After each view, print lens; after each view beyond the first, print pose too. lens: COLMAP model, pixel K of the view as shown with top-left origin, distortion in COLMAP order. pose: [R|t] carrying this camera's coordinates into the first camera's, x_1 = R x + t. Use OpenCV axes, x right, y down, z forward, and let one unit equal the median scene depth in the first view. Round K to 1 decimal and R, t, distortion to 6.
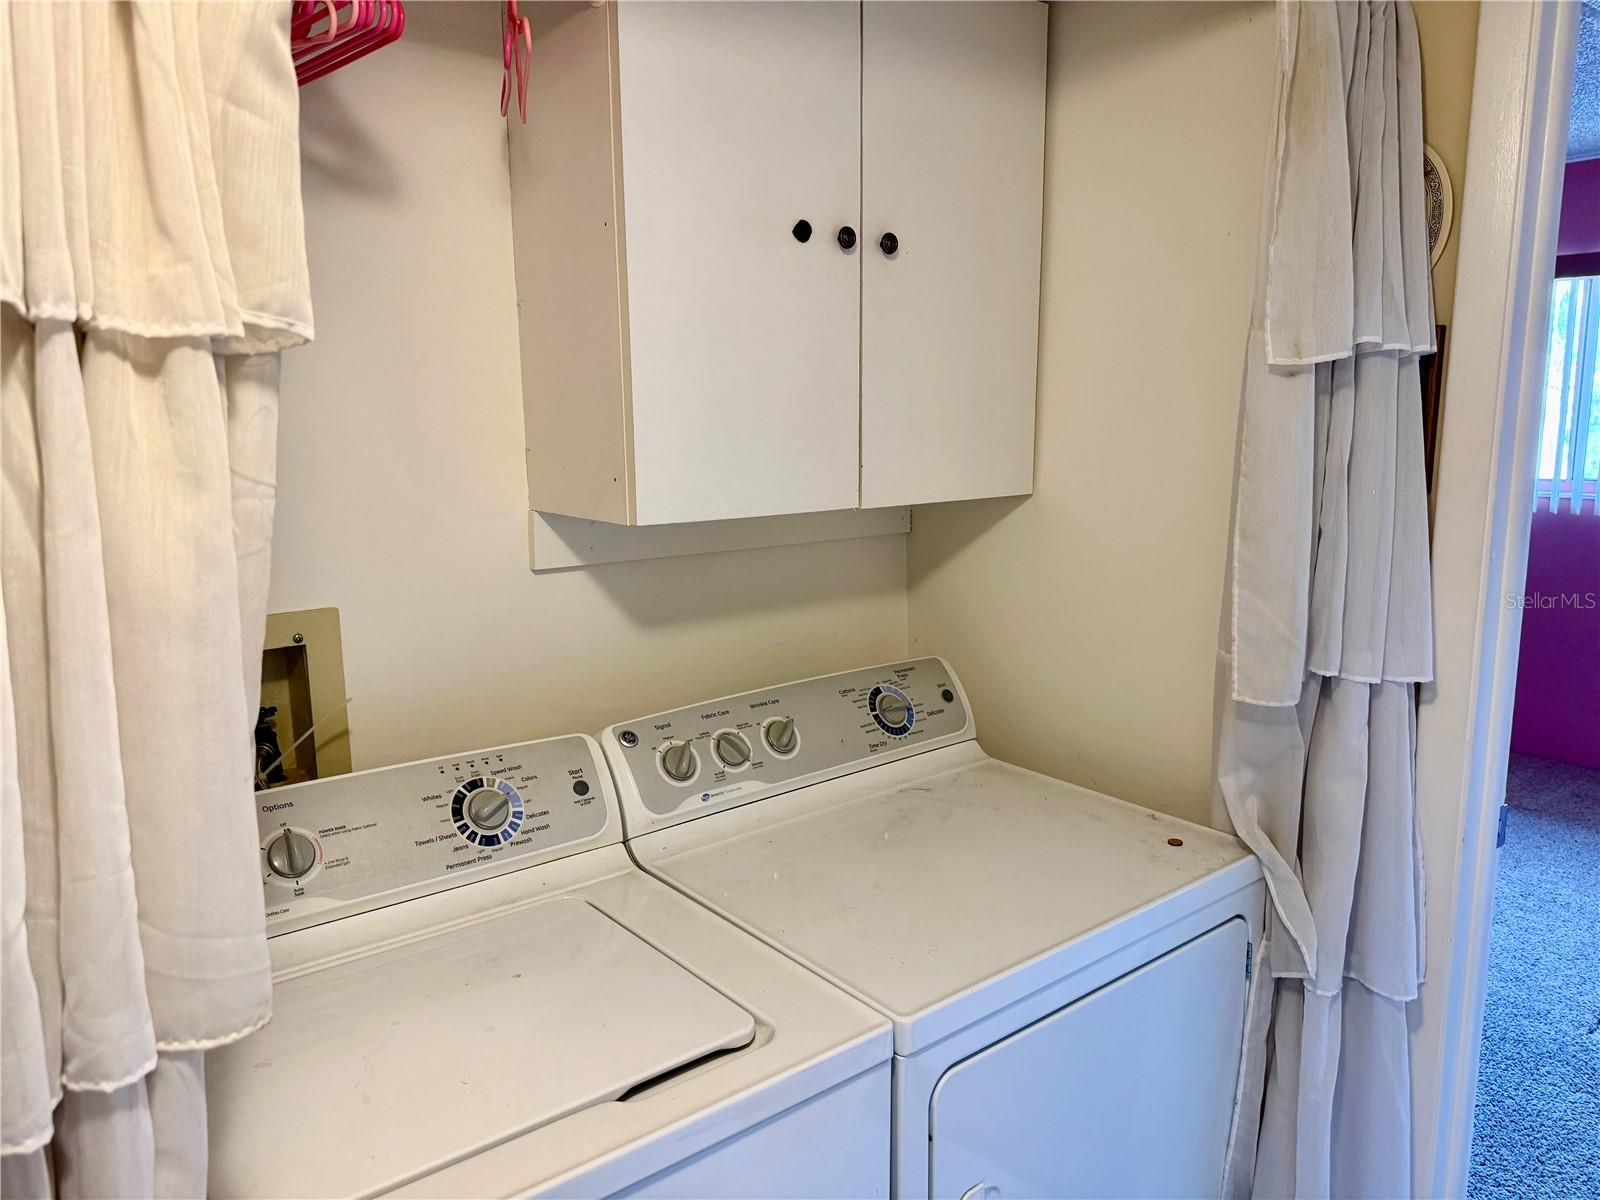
lens RADIAL K [[1122.1, 0, 798.7], [0, 1122.1, 602.2], [0, 0, 1]] dist [0.106081, -0.157387]
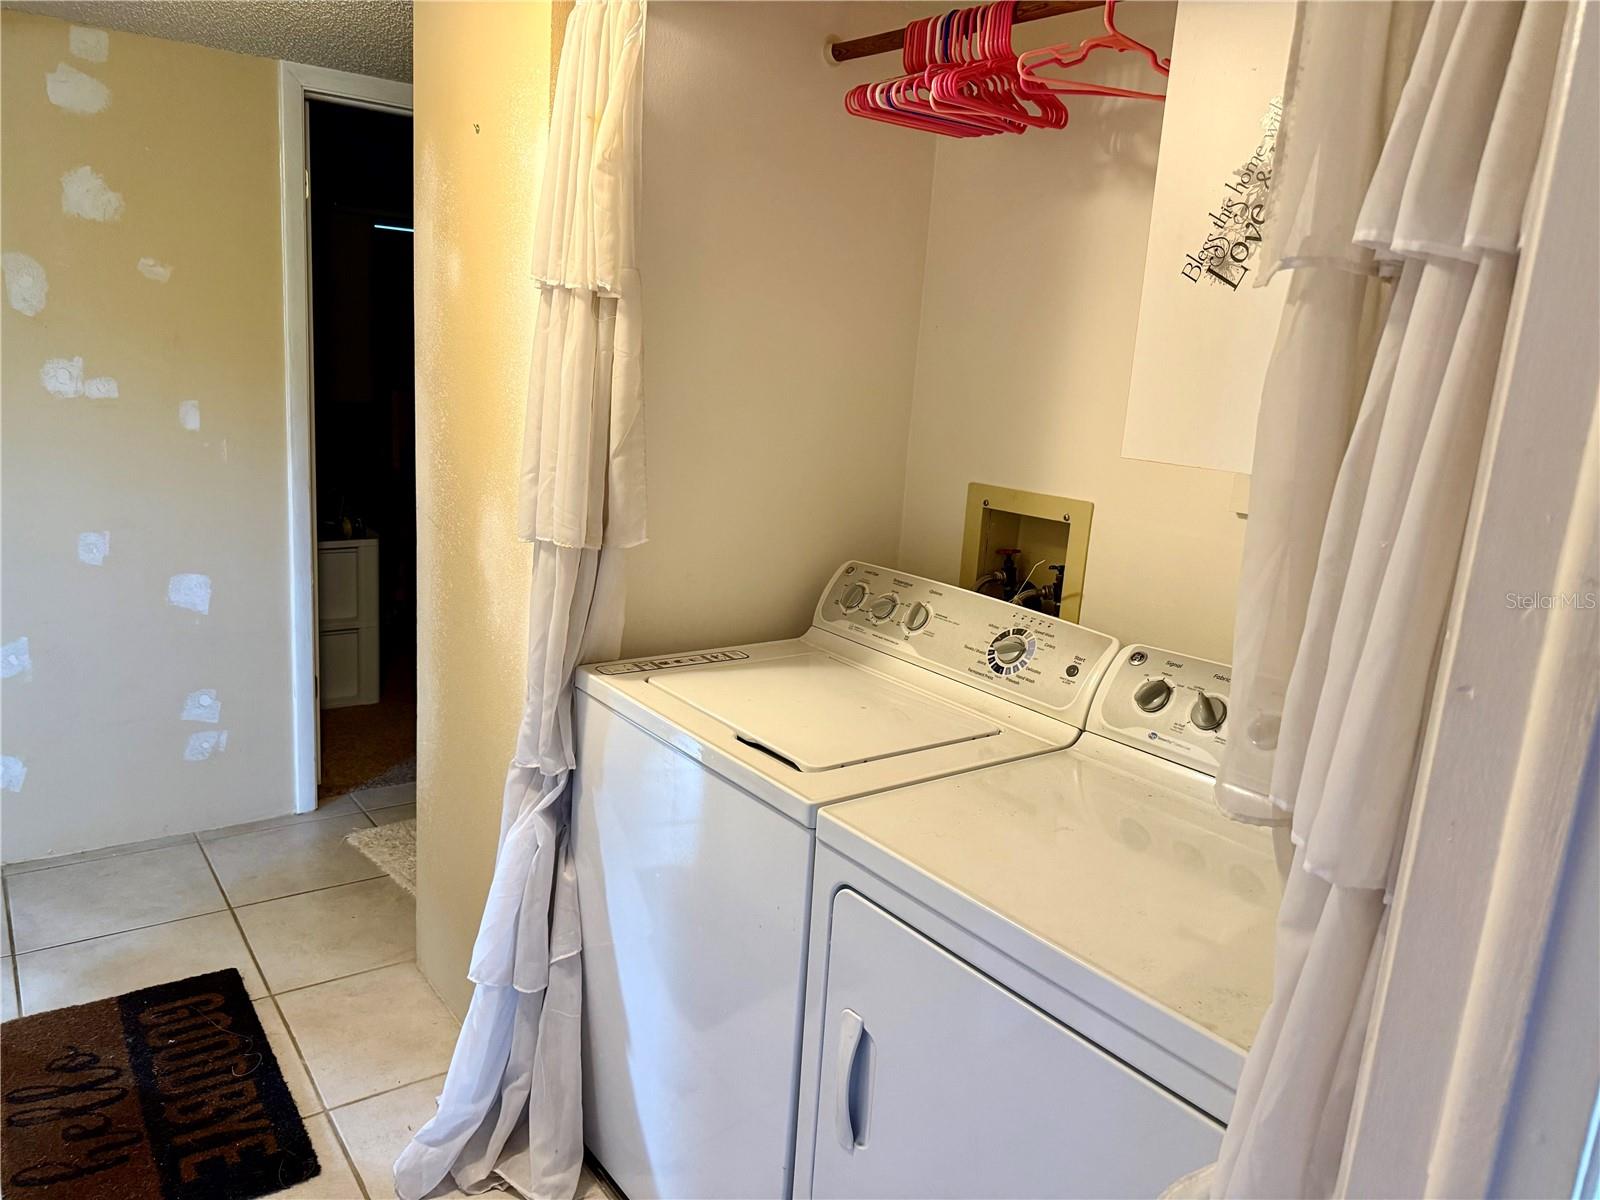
lens RADIAL K [[1122.1, 0, 798.7], [0, 1122.1, 602.2], [0, 0, 1]] dist [0.106081, -0.157387]
pose [[-0.070459, 0.218039, -0.973393, 1.046470], [-0.211871, 0.950282, 0.228198, -0.126272], [0.974754, 0.222312, -0.020760, 0.764034]]
